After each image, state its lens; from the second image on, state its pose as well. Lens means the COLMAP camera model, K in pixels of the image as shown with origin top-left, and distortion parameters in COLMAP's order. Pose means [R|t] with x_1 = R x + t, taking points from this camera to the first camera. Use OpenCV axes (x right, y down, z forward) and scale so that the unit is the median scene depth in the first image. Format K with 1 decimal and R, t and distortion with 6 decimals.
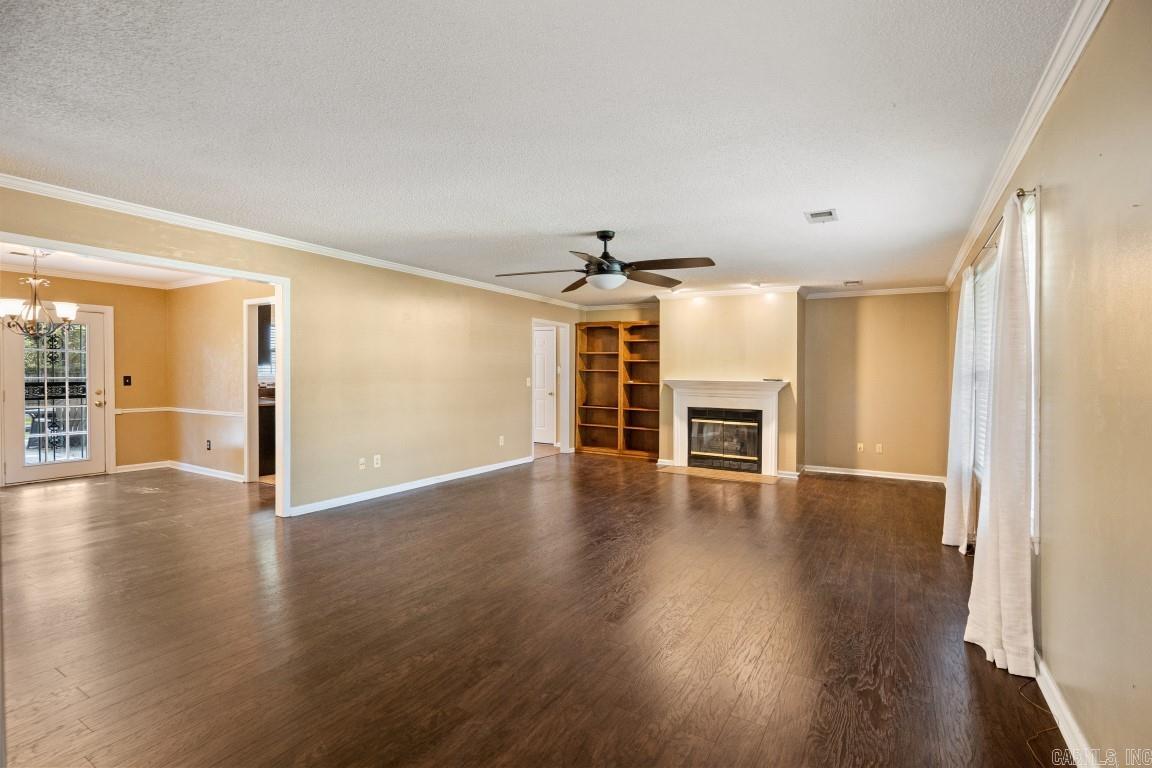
lens RADIAL K [[547.5, 0, 582.3], [0, 547.5, 380.3], [0, 0, 1]] dist [-0.023772, 0.004989]
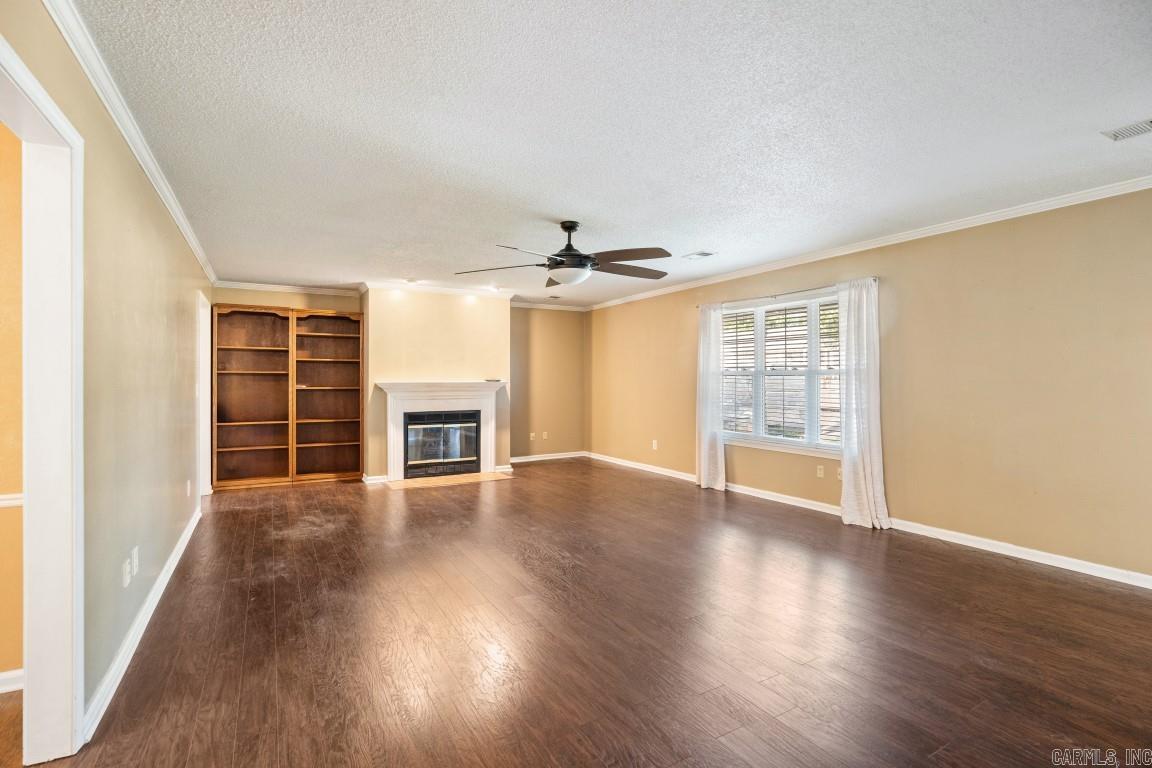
lens RADIAL K [[547.5, 0, 582.3], [0, 547.5, 378.3], [0, 0, 1]] dist [-0.023772, 0.004989]
pose [[0.499389, -0.015562, 0.866238, -0.434377], [0.019728, 0.999784, 0.006587, -0.007503], [-0.866153, 0.013800, 0.499588, 0.301579]]
